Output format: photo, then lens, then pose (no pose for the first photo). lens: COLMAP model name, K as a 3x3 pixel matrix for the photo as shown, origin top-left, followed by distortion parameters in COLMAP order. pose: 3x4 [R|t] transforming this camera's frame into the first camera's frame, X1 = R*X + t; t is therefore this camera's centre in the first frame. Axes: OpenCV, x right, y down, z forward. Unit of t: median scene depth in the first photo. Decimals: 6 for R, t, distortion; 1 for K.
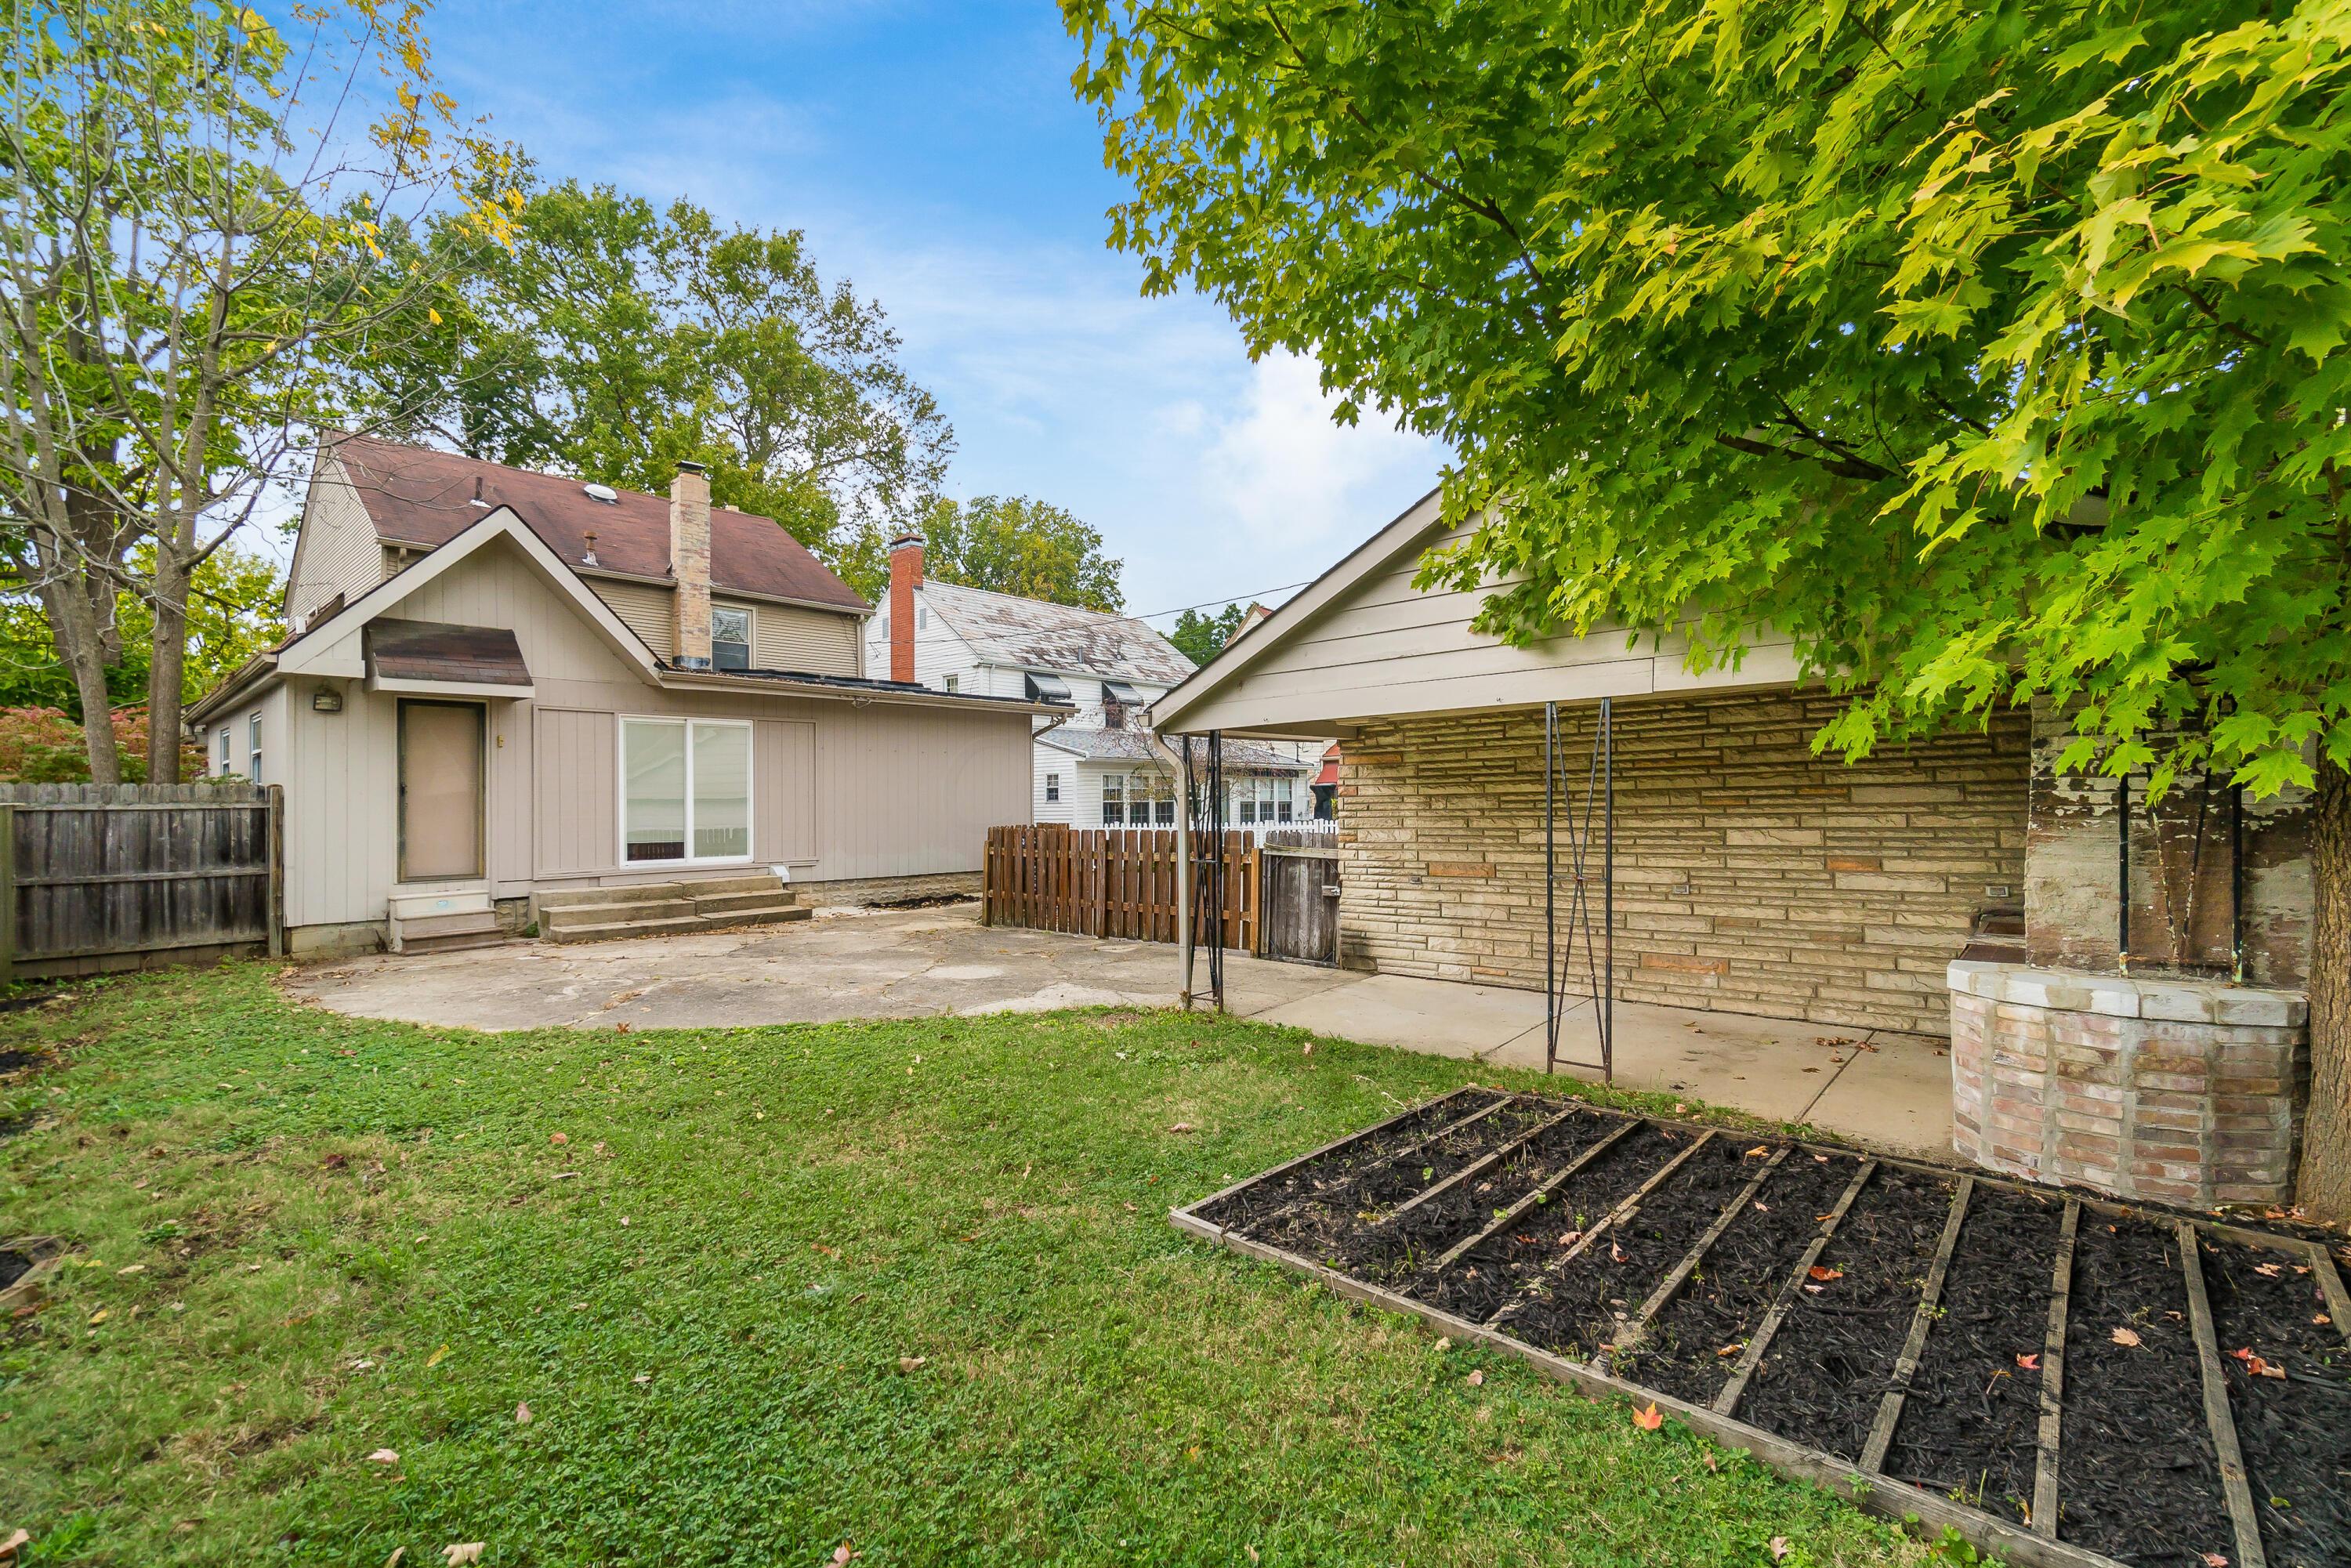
lens RADIAL K [[1019.6, 0, 1153.9], [0, 1019.6, 770.5], [0, 0, 1]] dist [-0.004231, 0.000199]
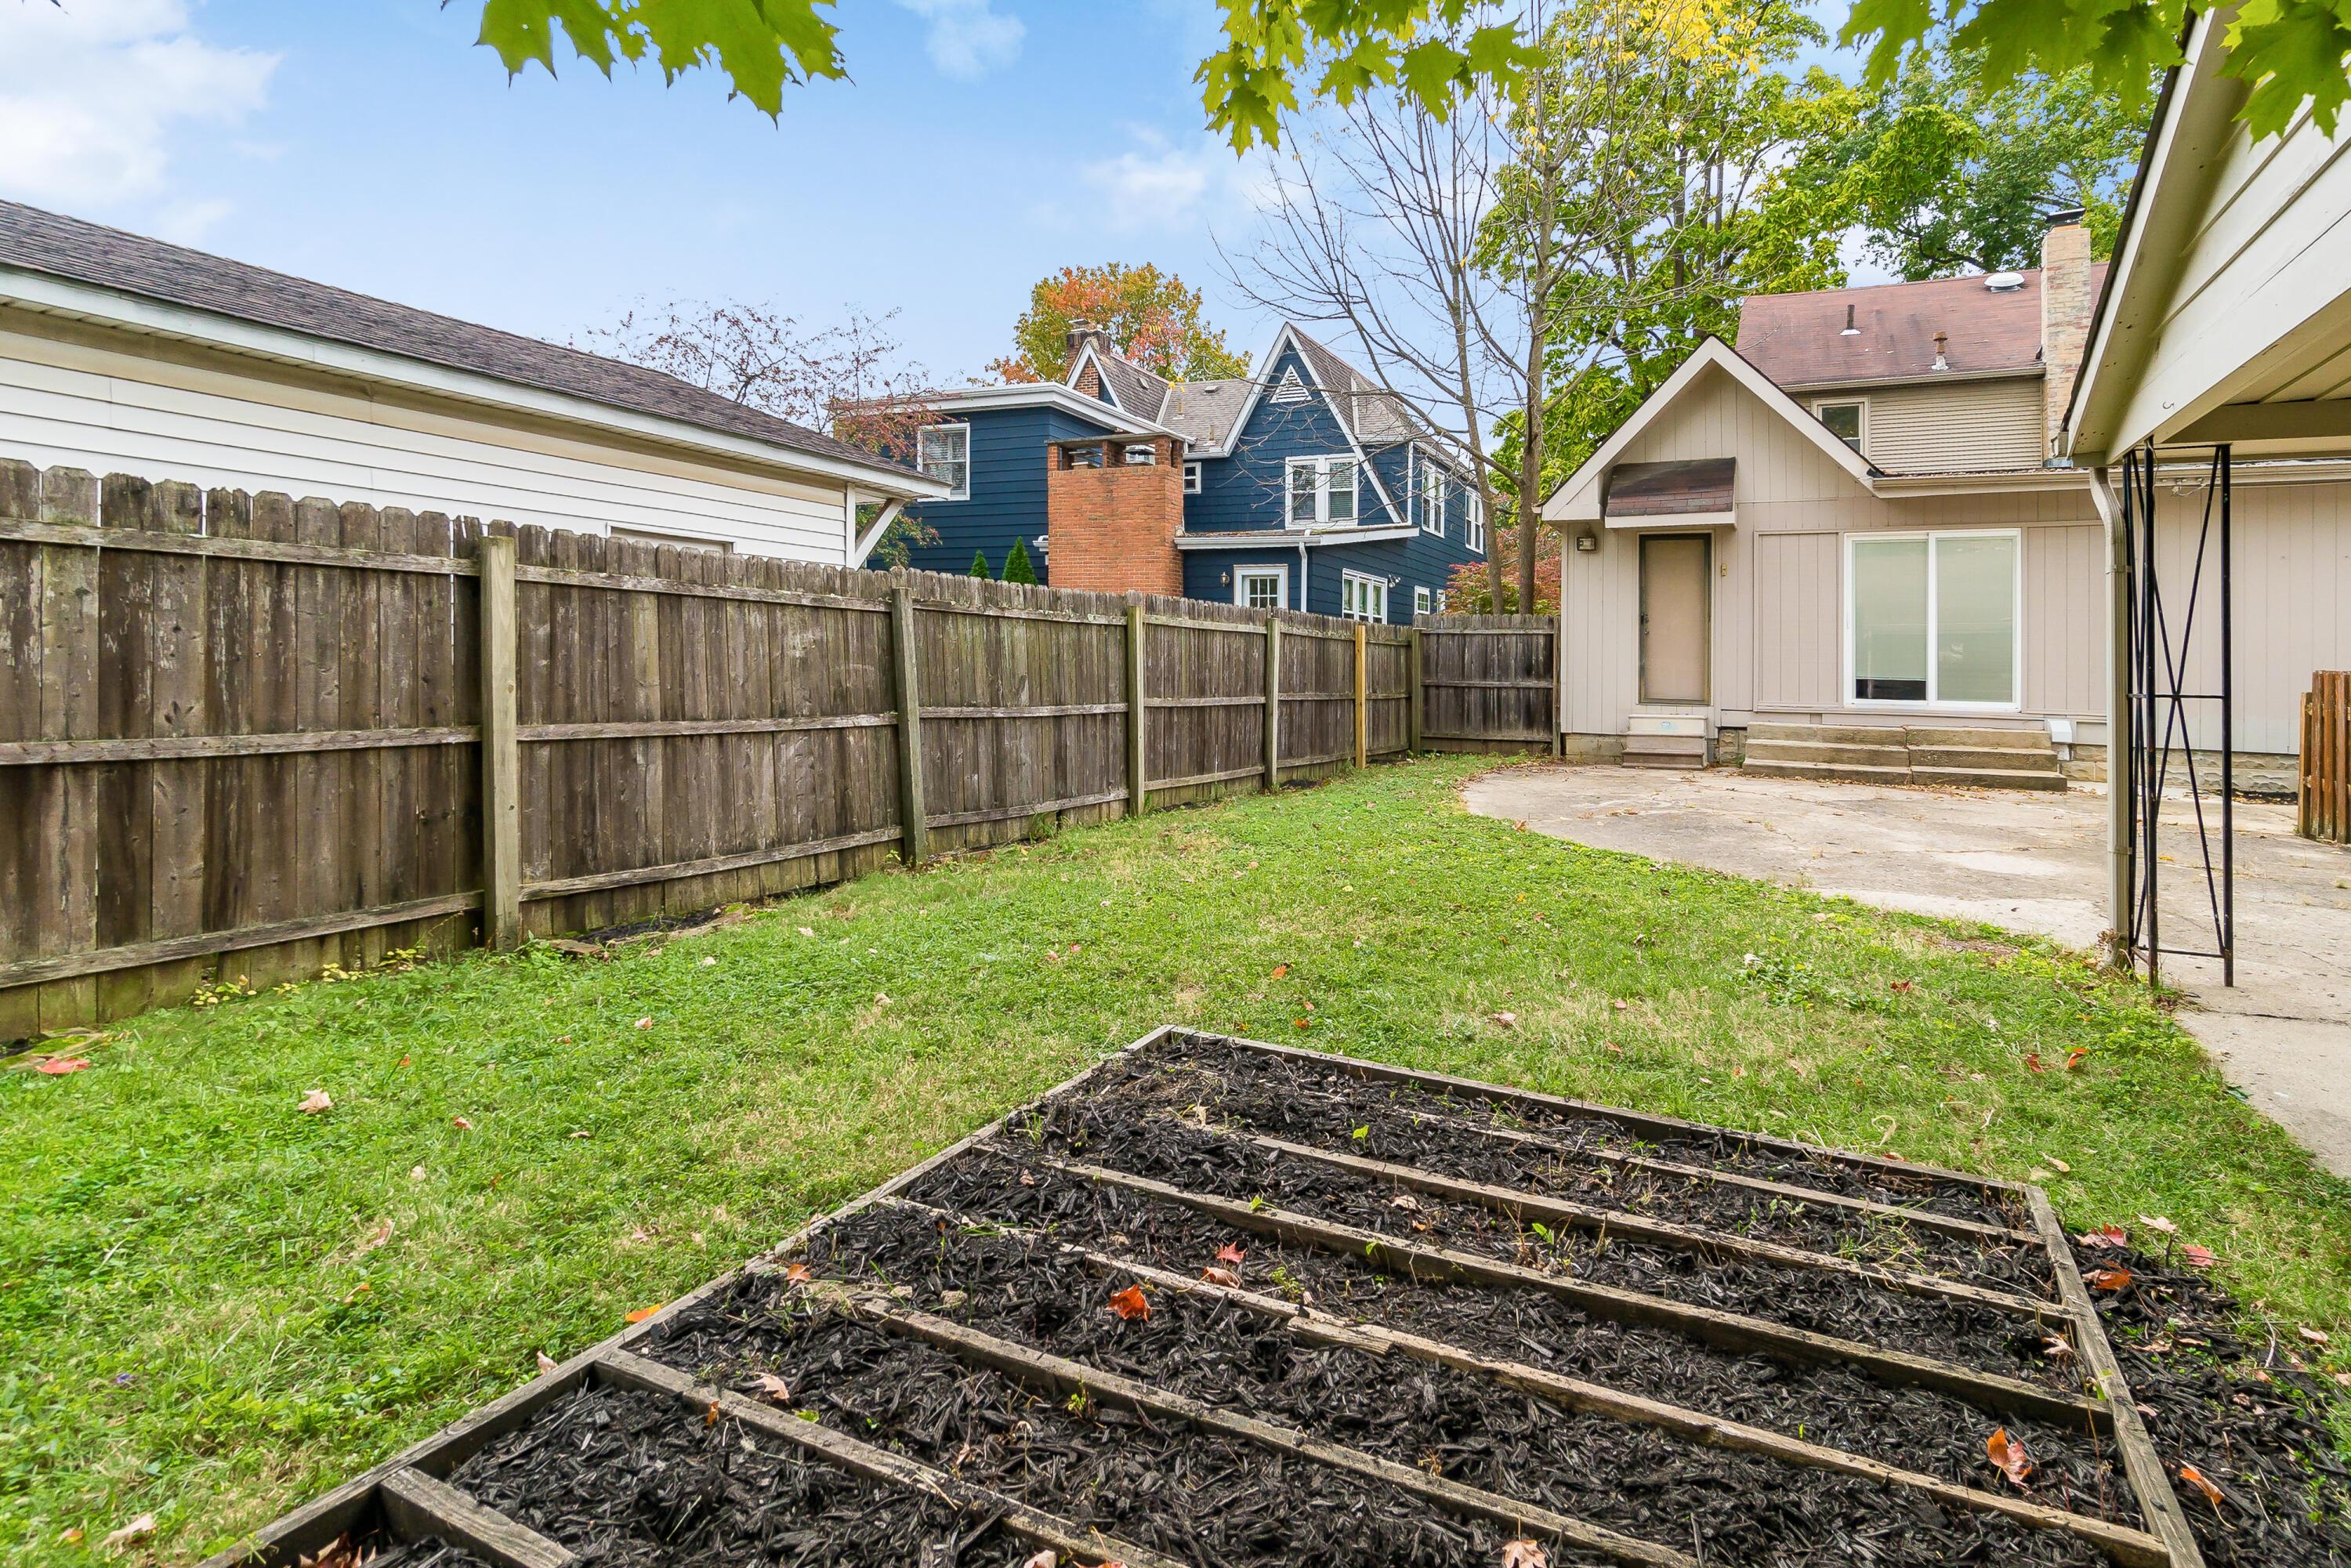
lens RADIAL K [[1157.5, 0, 1324.6], [0, 1157.5, 631.3], [0, 0, 1]] dist [-0.015324, 0.000470]
pose [[0.315211, -0.009084, -0.948978, 0.315678], [0.006868, 0.999950, -0.007291, 0.037679], [0.948997, -0.004219, 0.315257, 0.269266]]
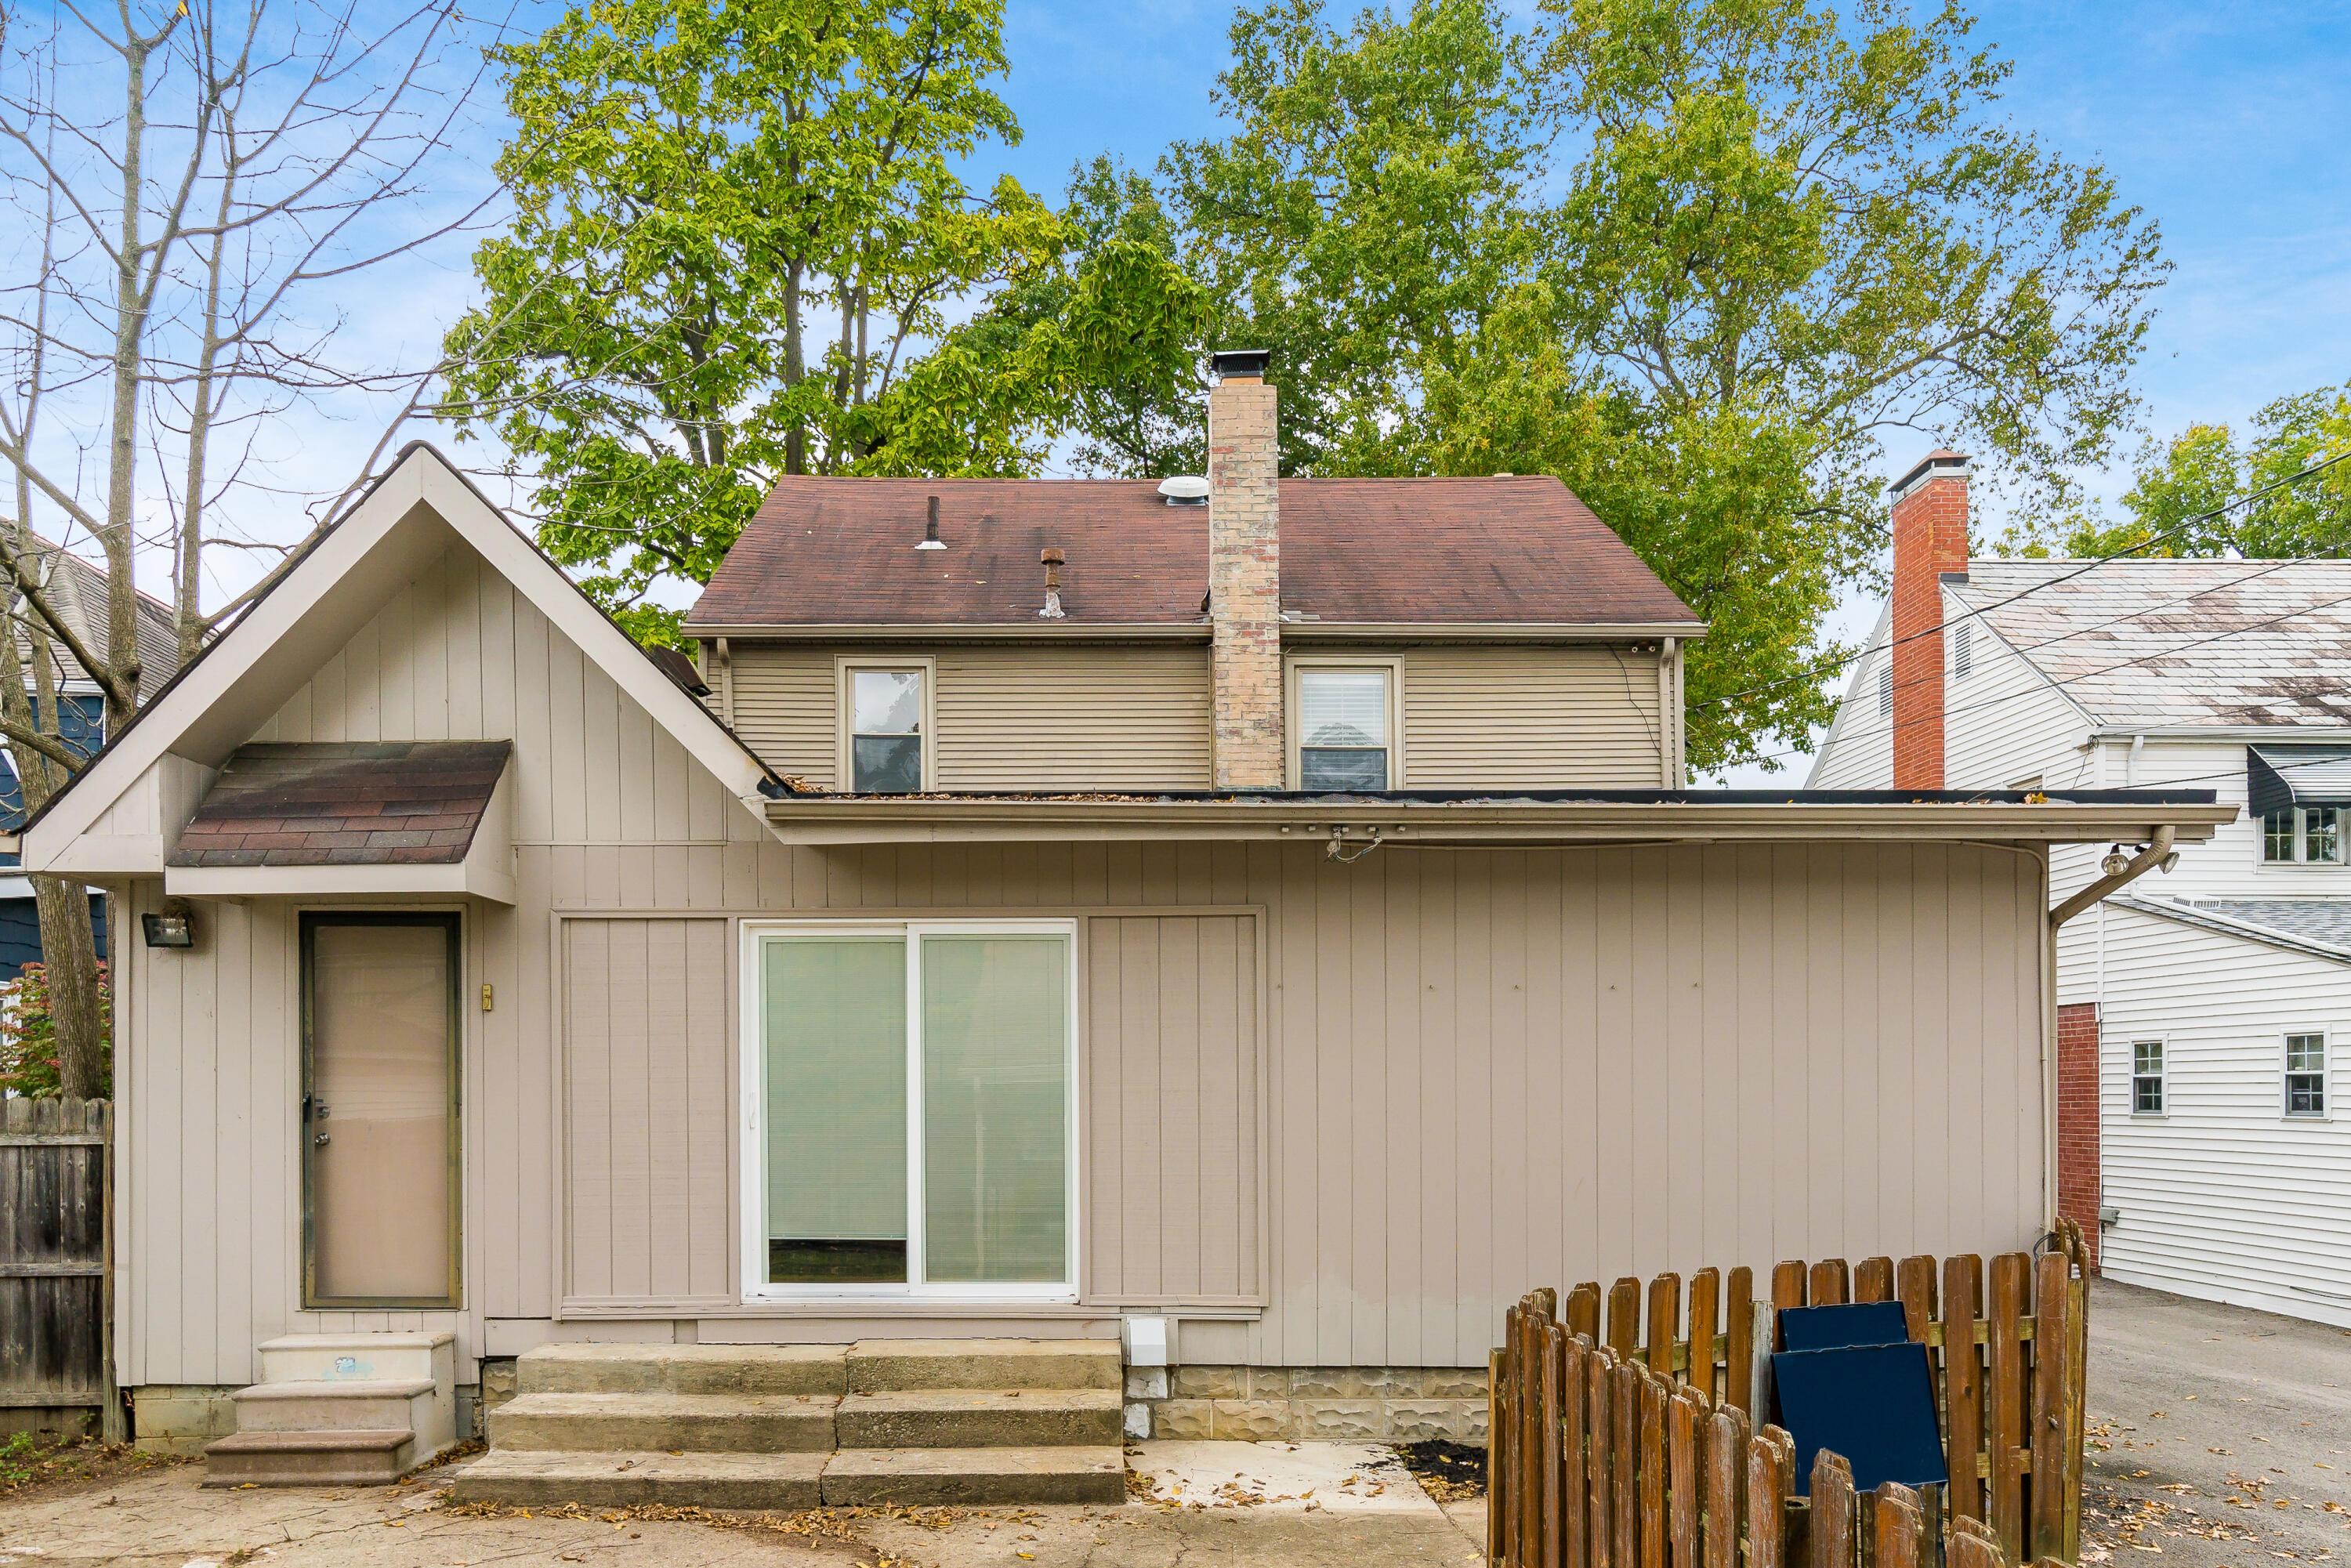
lens RADIAL K [[1629.7, 0, 1175.8], [0, 1629.7, 1057.9], [0, 0, 1]] dist [0.000807, -0.002099]
pose [[0.686929, 0.000877, -0.726724, 0.070174], [0.018079, 0.999669, 0.018296, -0.010193], [0.726499, -0.025706, 0.686686, 0.737355]]
